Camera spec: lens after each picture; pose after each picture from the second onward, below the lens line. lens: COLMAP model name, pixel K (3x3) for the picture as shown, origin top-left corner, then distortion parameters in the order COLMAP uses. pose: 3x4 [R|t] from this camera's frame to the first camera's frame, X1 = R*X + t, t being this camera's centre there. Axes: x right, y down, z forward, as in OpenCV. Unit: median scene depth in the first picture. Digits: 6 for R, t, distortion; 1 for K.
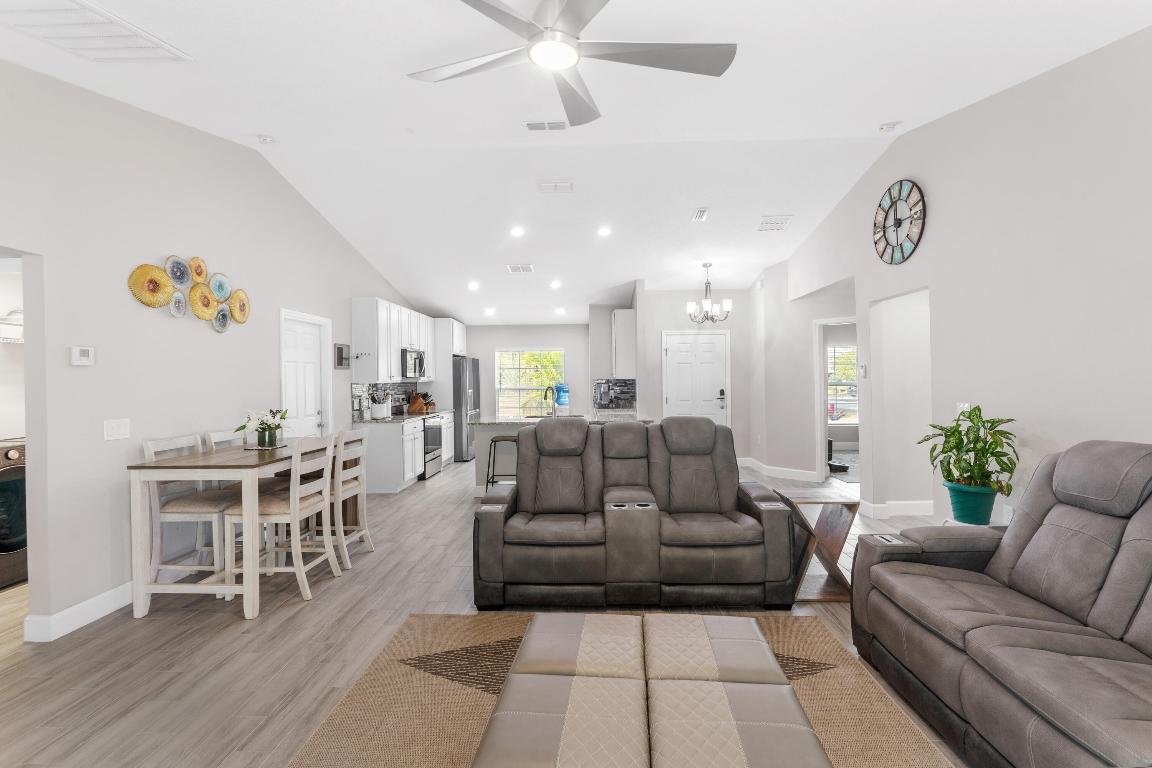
lens RADIAL K [[503.0, 0, 577.9], [0, 503.0, 379.2], [0, 0, 1]] dist [-0.003616, -0.000252]
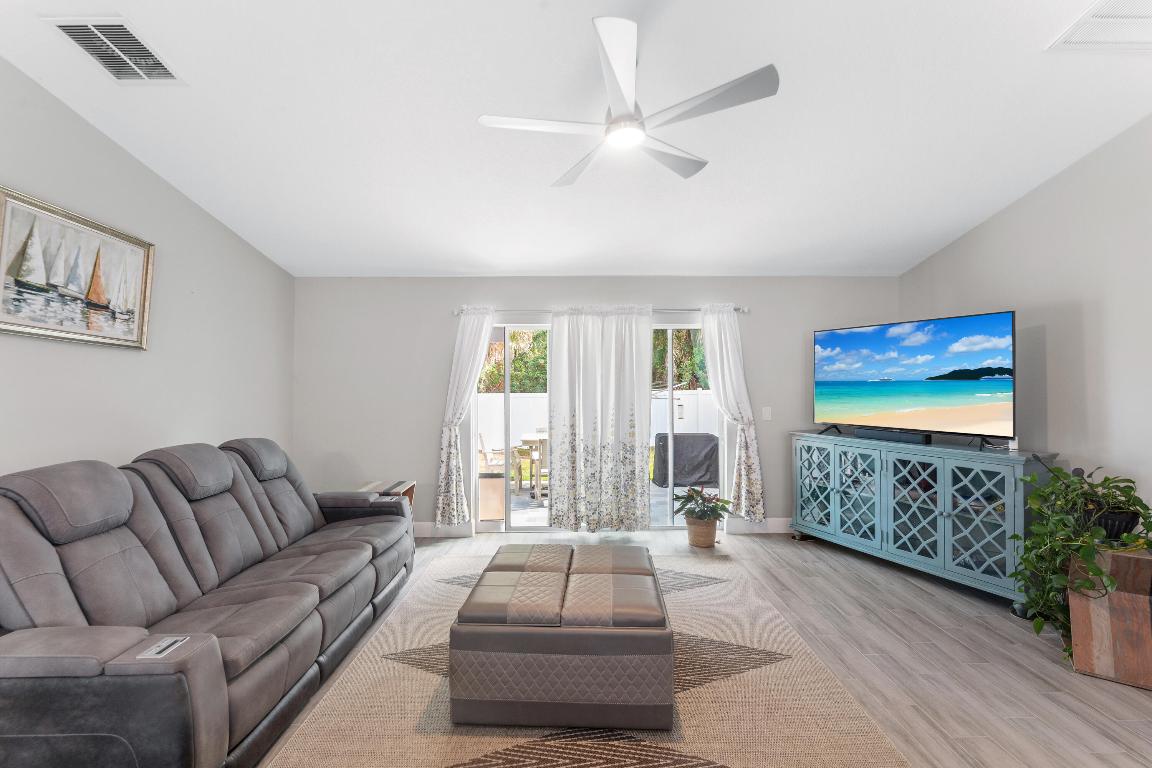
lens RADIAL K [[503.0, 0, 581.8], [0, 503.0, 374.5], [0, 0, 1]] dist [-0.003616, -0.000252]
pose [[-0.998635, 0.016913, -0.049425, 0.061144], [0.017737, 0.999710, -0.016284, -0.007409], [0.049135, -0.017138, -0.998645, 0.994346]]
